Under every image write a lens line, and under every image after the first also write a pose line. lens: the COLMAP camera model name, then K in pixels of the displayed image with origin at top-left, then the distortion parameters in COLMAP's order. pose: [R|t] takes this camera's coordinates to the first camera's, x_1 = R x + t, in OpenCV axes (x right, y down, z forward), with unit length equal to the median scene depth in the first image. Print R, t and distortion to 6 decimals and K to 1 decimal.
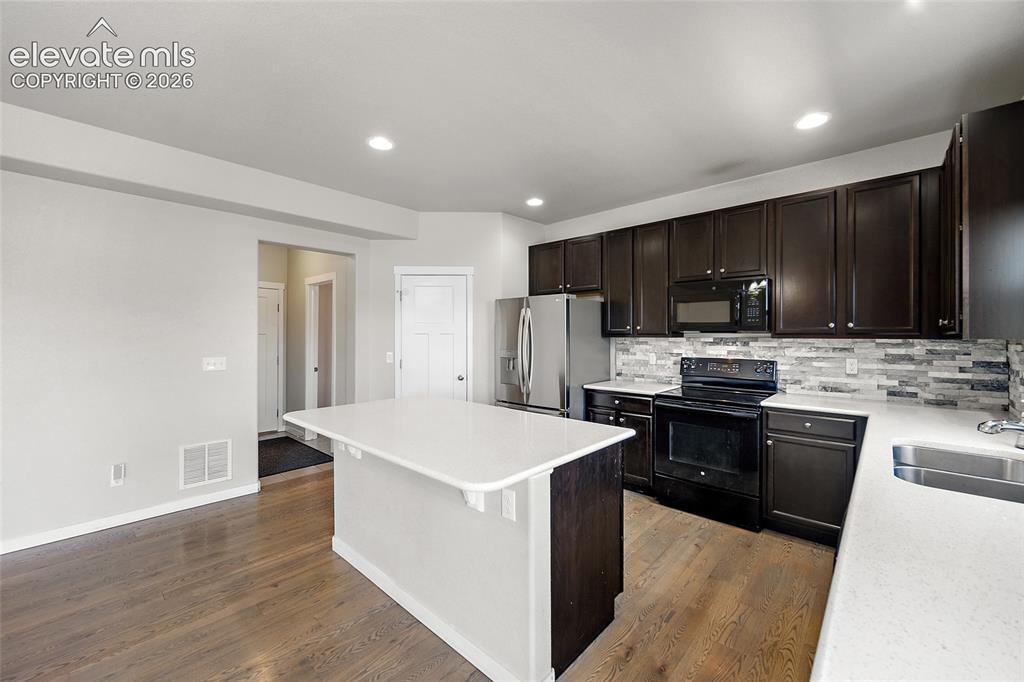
lens RADIAL K [[402.7, 0, 515.4], [0, 402.7, 336.0], [0, 0, 1]] dist [-0.002609, -0.000189]
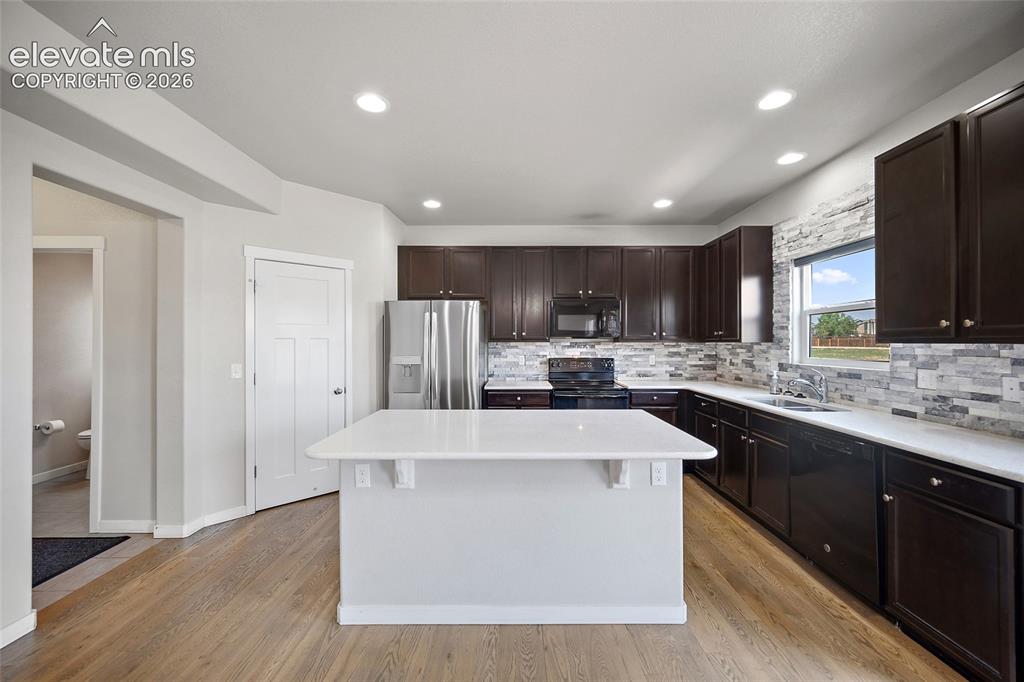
lens RADIAL K [[402.7, 0, 514.1], [0, 402.7, 341.8], [0, 0, 1]] dist [-0.002609, -0.000189]
pose [[0.739254, -0.001777, 0.673424, -0.548544], [0.002043, 0.999998, 0.000396, 0.002094], [-0.673423, 0.001083, 0.739256, 0.171884]]
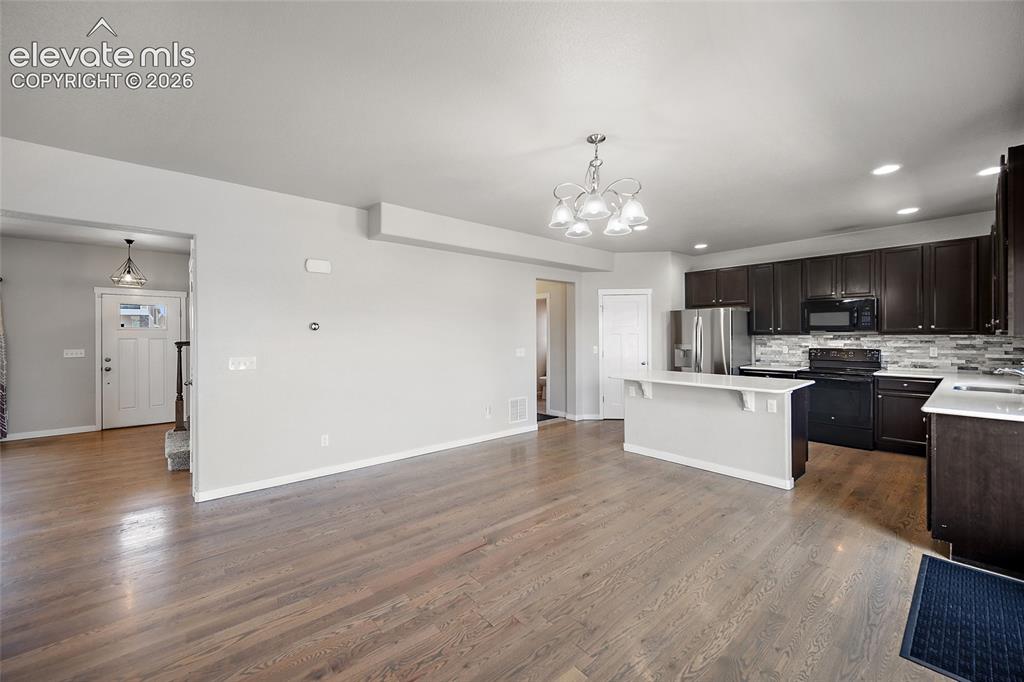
lens RADIAL K [[402.7, 0, 513.6], [0, 402.7, 336.9], [0, 0, 1]] dist [-0.002609, -0.000189]
pose [[0.993405, -0.006928, -0.114451, -0.568234], [0.007161, 0.999973, 0.001629, 0.000195], [0.114437, -0.002437, 0.993428, -0.689925]]
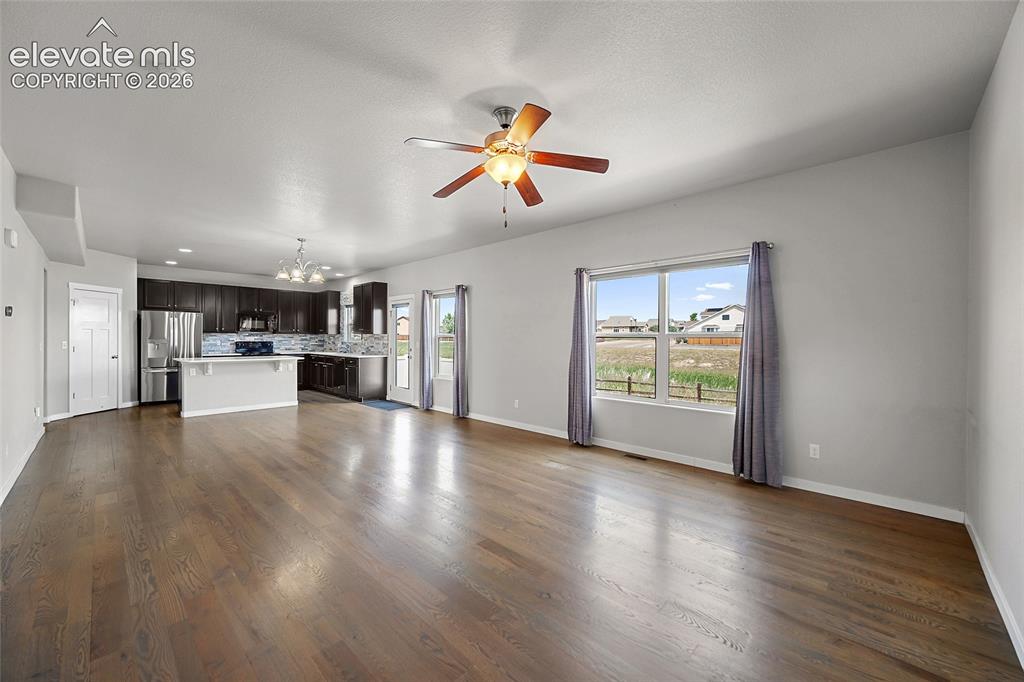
lens RADIAL K [[402.7, 0, 514.2], [0, 402.7, 340.4], [0, 0, 1]] dist [-0.002609, -0.000189]
pose [[0.025307, -0.006278, 0.999660, -2.184446], [-0.004955, 0.999967, 0.006405, 0.024464], [-0.999667, -0.005115, 0.025275, -0.827434]]
